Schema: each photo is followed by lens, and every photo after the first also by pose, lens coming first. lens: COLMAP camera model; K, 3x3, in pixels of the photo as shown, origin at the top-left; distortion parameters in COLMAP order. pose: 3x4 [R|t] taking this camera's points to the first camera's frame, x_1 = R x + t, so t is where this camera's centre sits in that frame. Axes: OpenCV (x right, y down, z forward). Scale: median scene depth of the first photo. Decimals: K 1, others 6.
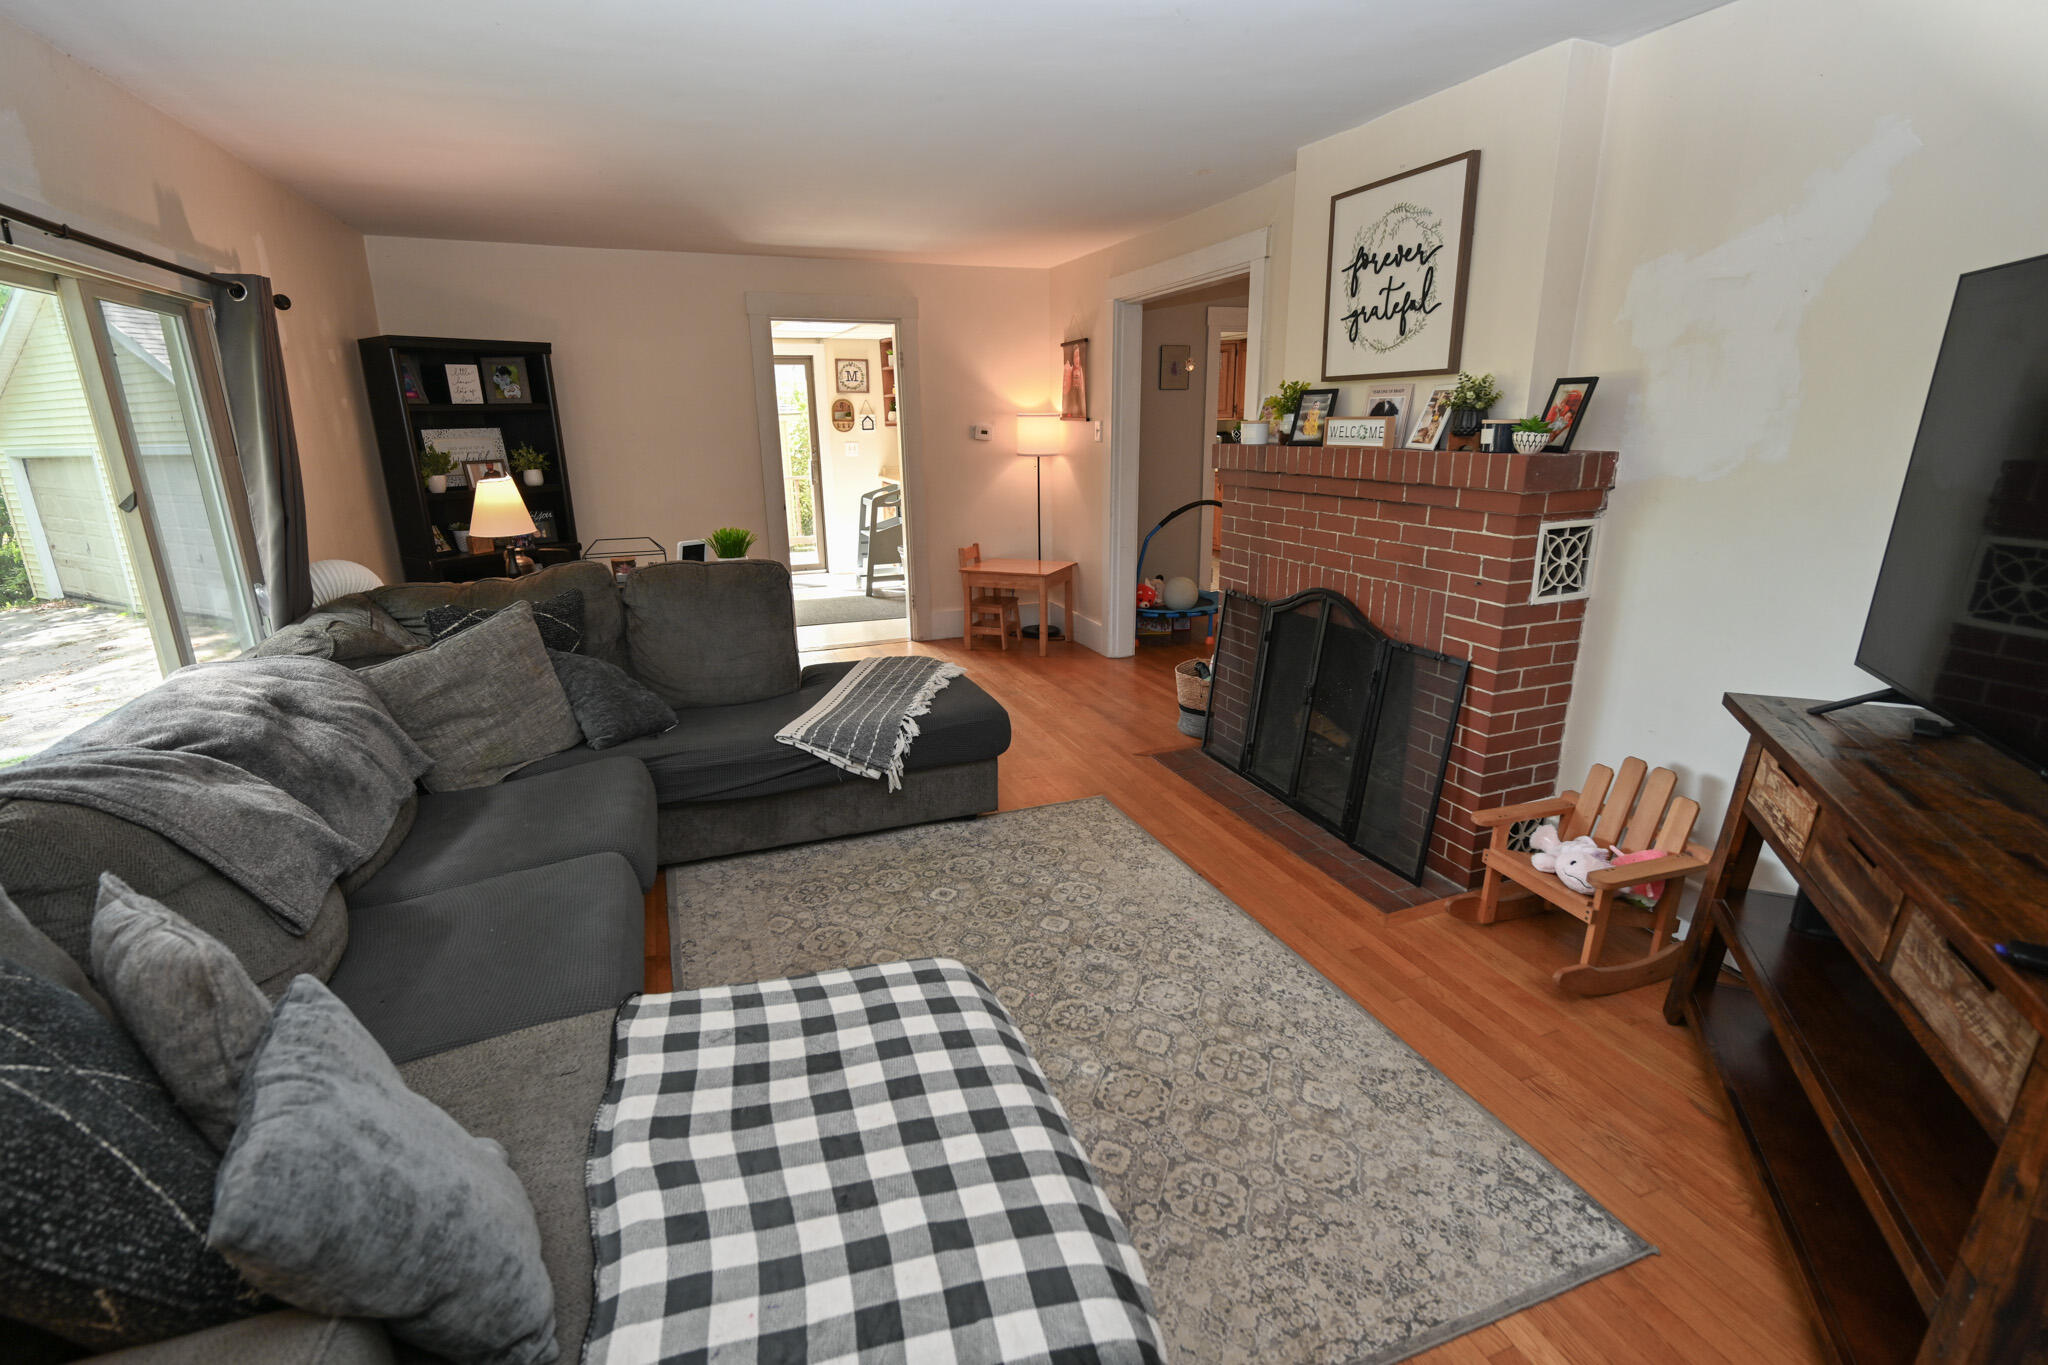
lens RADIAL K [[926.1, 0, 1021.6], [0, 926.1, 681.3], [0, 0, 1]] dist [0.003024, 0.000405]
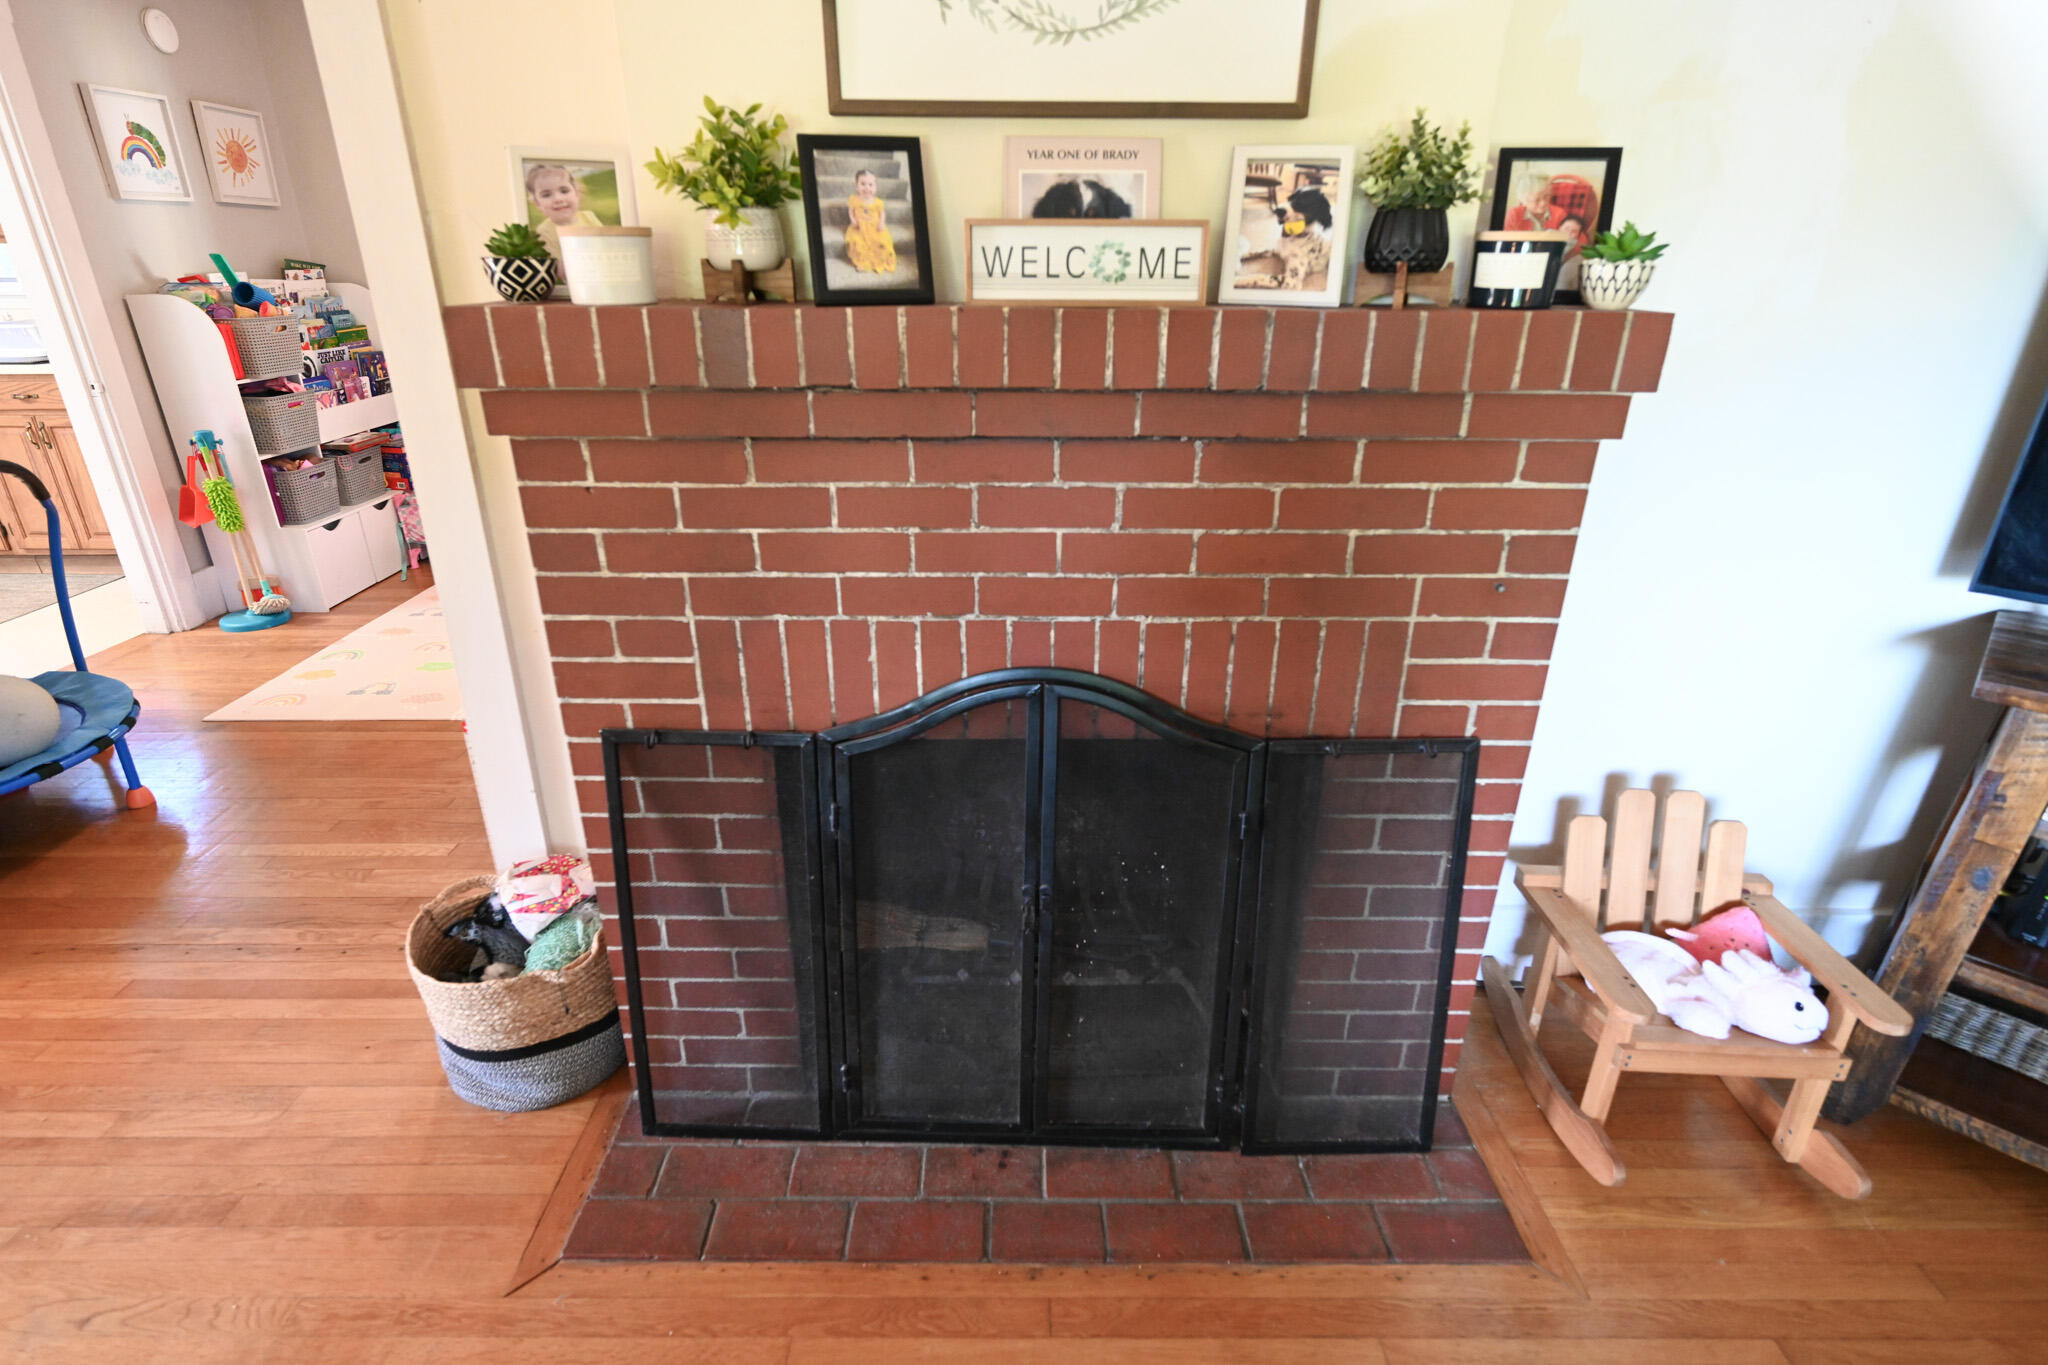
lens RADIAL K [[1020.3, 0, 1020.8], [0, 1020.3, 681.2], [0, 0, 1]] dist [-0.010909, -0.000145]
pose [[0.357853, -0.351608, 0.865051, -0.060999], [0.246858, 0.929063, 0.275506, -0.226271], [-0.900557, 0.114954, 0.419265, 0.850981]]
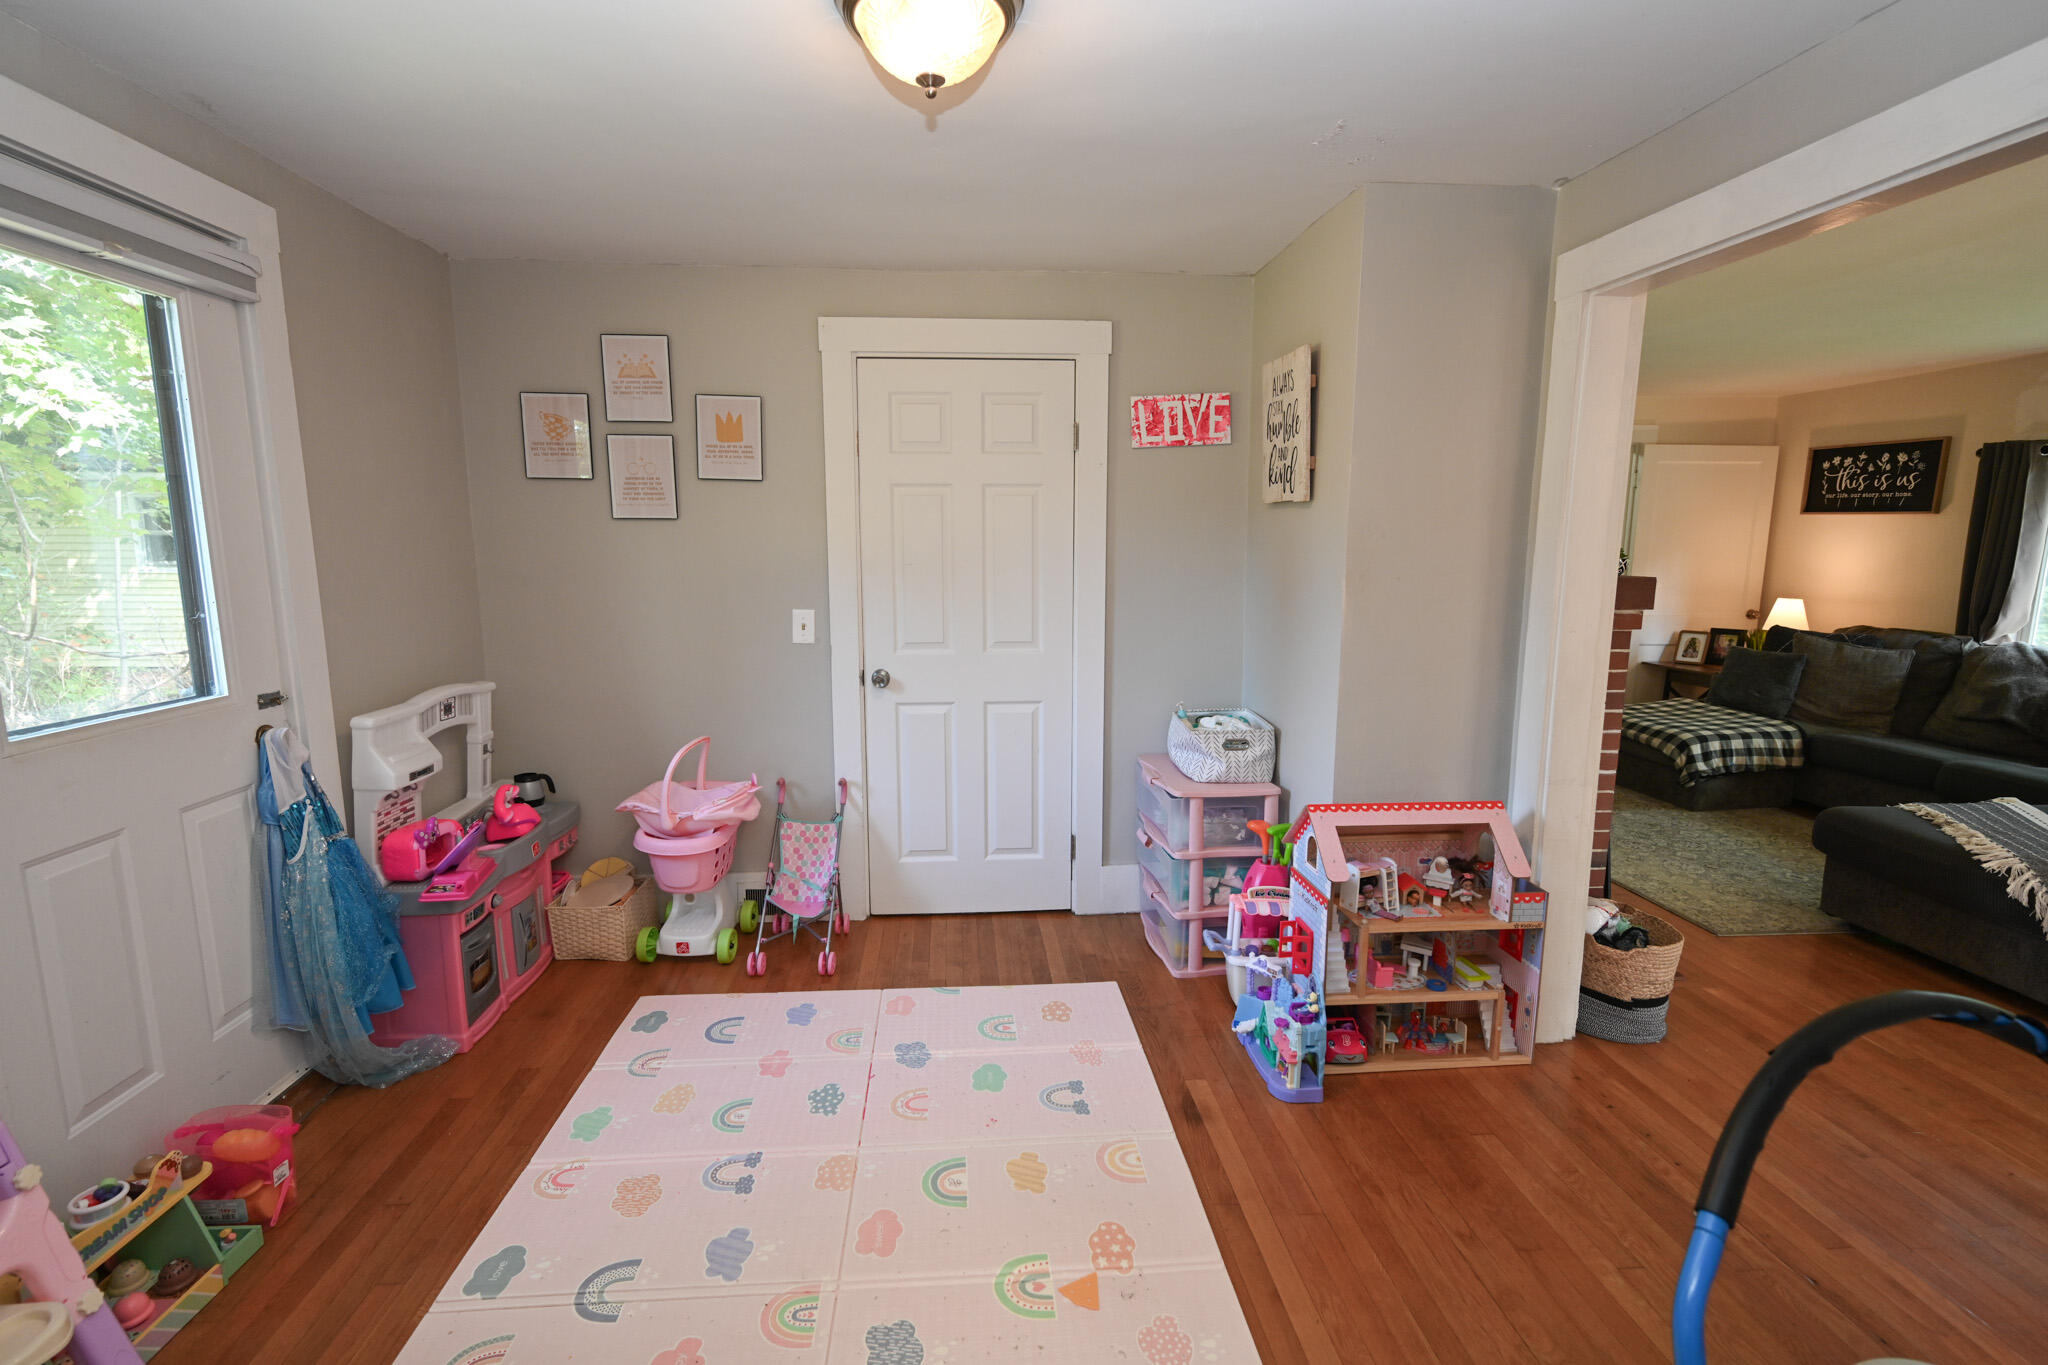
lens RADIAL K [[926.1, 0, 1021.6], [0, 926.1, 681.3], [0, 0, 1]] dist [0.003024, 0.000405]
pose [[-0.956936, -0.030656, 0.288676, 0.583382], [0.092446, 0.910459, 0.403136, -0.647084], [-0.275186, 0.412462, -0.868417, 2.230620]]
